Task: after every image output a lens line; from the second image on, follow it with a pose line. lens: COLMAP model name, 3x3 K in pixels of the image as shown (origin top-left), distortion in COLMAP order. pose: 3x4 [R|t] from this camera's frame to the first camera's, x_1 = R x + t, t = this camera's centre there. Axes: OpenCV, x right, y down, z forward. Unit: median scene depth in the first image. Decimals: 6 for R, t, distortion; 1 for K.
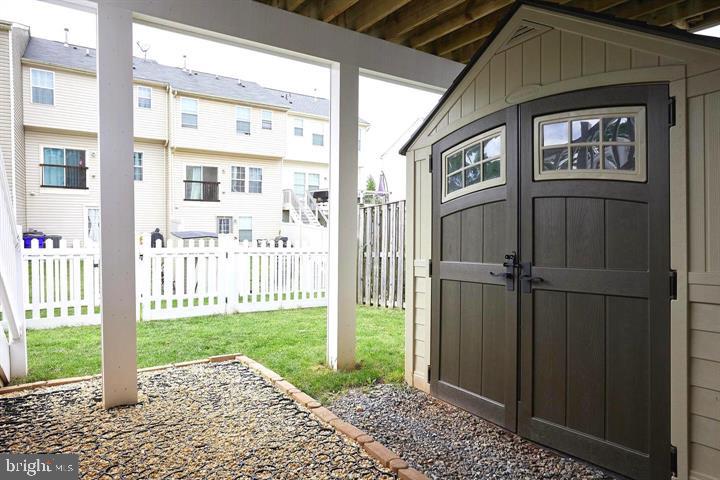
lens RADIAL K [[434.6, 0, 360.0], [0, 434.6, 240.0], [0, 0, 1]] dist [-0.004387, 0.002094]
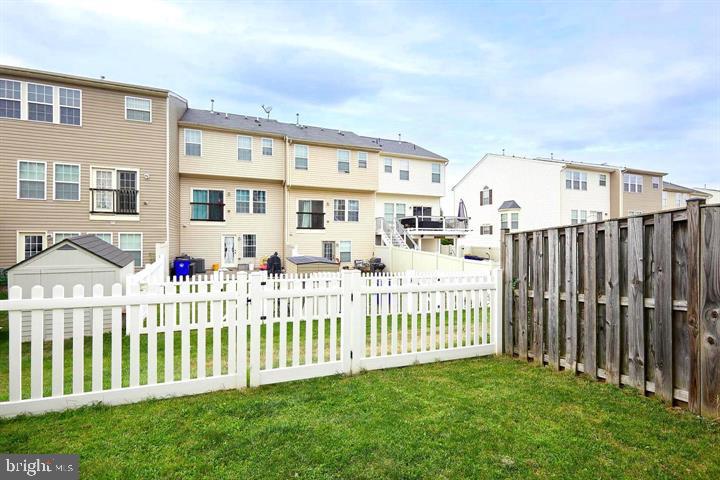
lens RADIAL K [[328.8, 0, 360.0], [0, 328.8, 240.0], [0, 0, 1]] dist [0.002268, 0.000214]
pose [[0.981605, -0.014811, -0.190348, -0.056962], [0.005414, 0.998745, -0.049792, -0.012704], [0.190846, 0.047845, 0.980453, 0.132465]]
